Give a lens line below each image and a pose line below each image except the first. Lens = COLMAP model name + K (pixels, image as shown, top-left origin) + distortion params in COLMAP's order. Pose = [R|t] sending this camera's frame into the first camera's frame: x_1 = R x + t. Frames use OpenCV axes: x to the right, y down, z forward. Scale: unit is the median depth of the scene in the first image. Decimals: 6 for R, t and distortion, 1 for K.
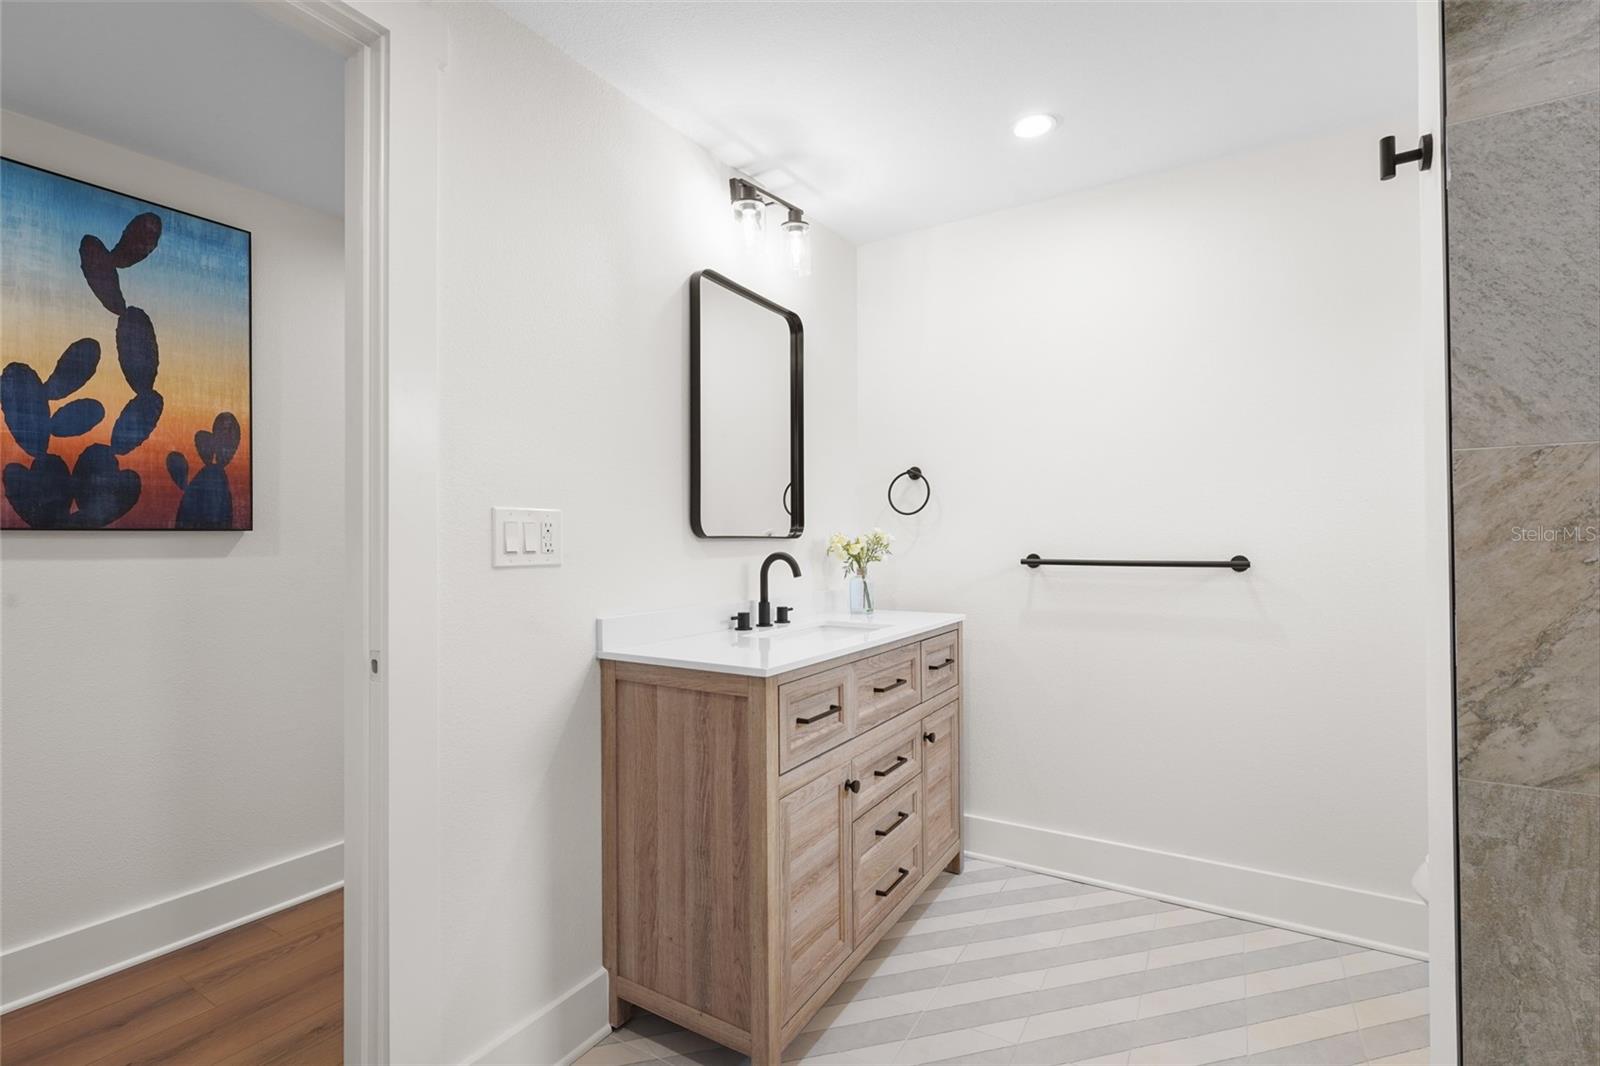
lens RADIAL K [[711.8, 0, 798.0], [0, 711.8, 536.2], [0, 0, 1]] dist [0.000914, 0.000126]
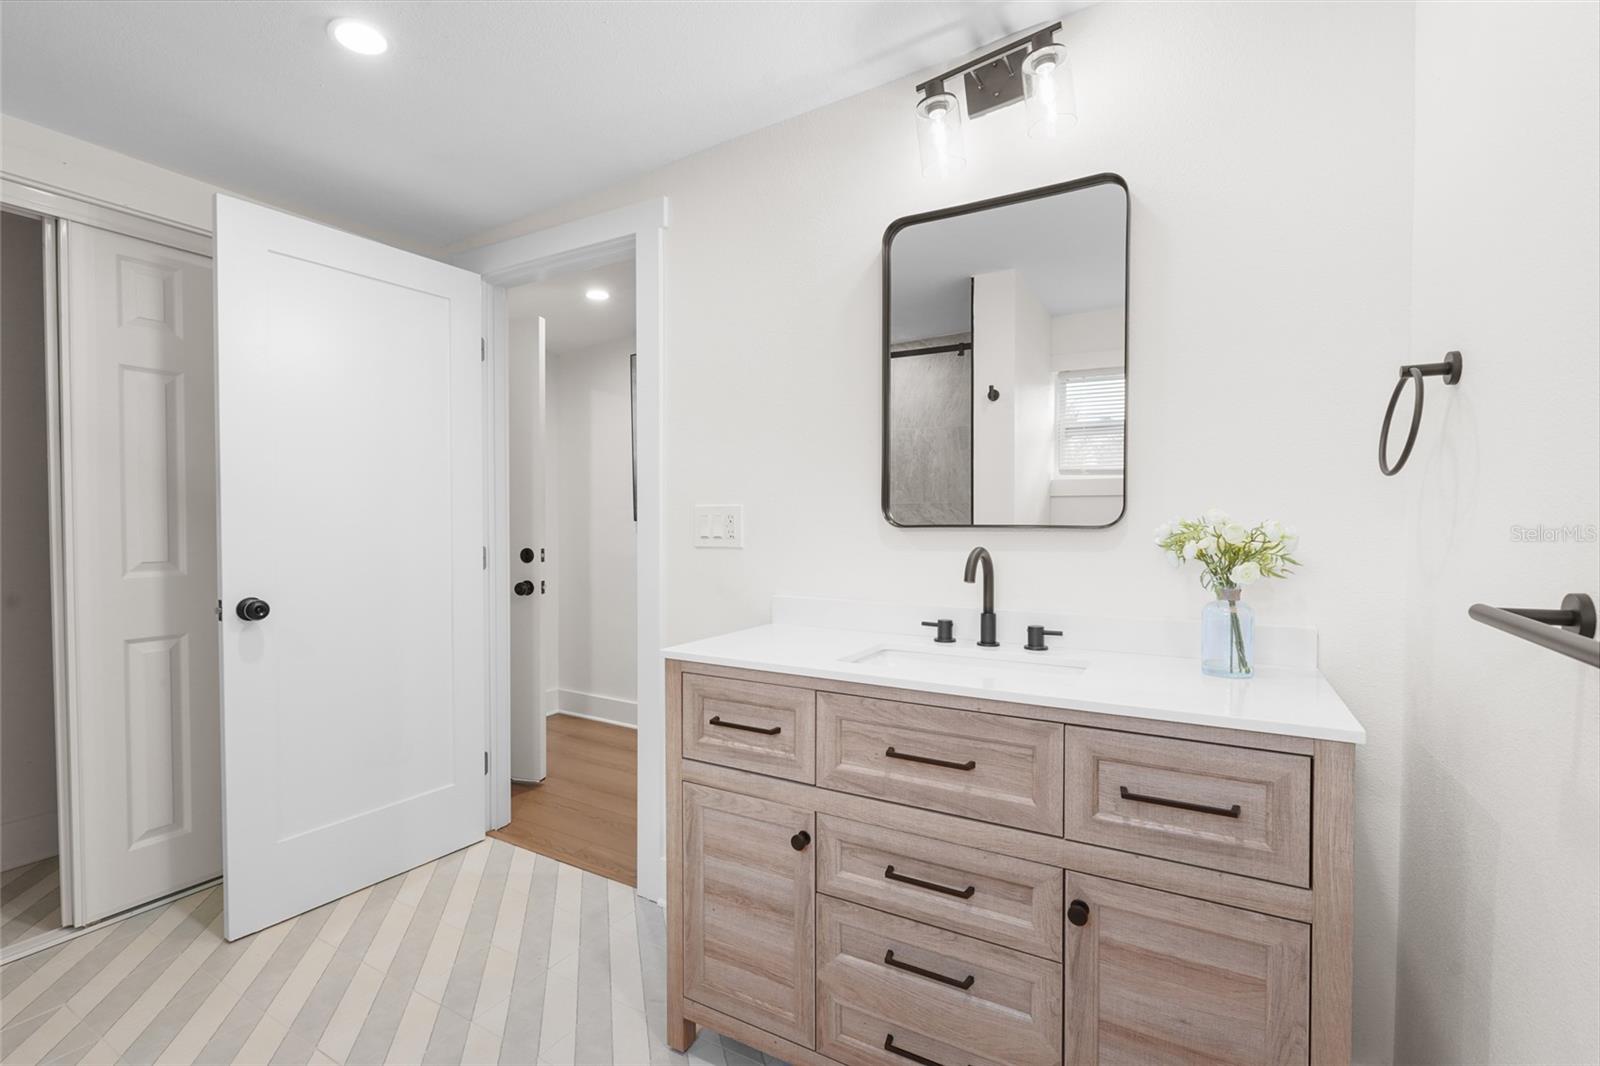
lens RADIAL K [[711.8, 0, 798.0], [0, 711.8, 536.2], [0, 0, 1]] dist [0.000914, 0.000126]
pose [[0.030156, 0.024843, -0.999236, 0.900943], [0.008739, 0.999646, 0.025117, -0.011514], [0.999507, -0.009490, 0.029928, 1.014341]]
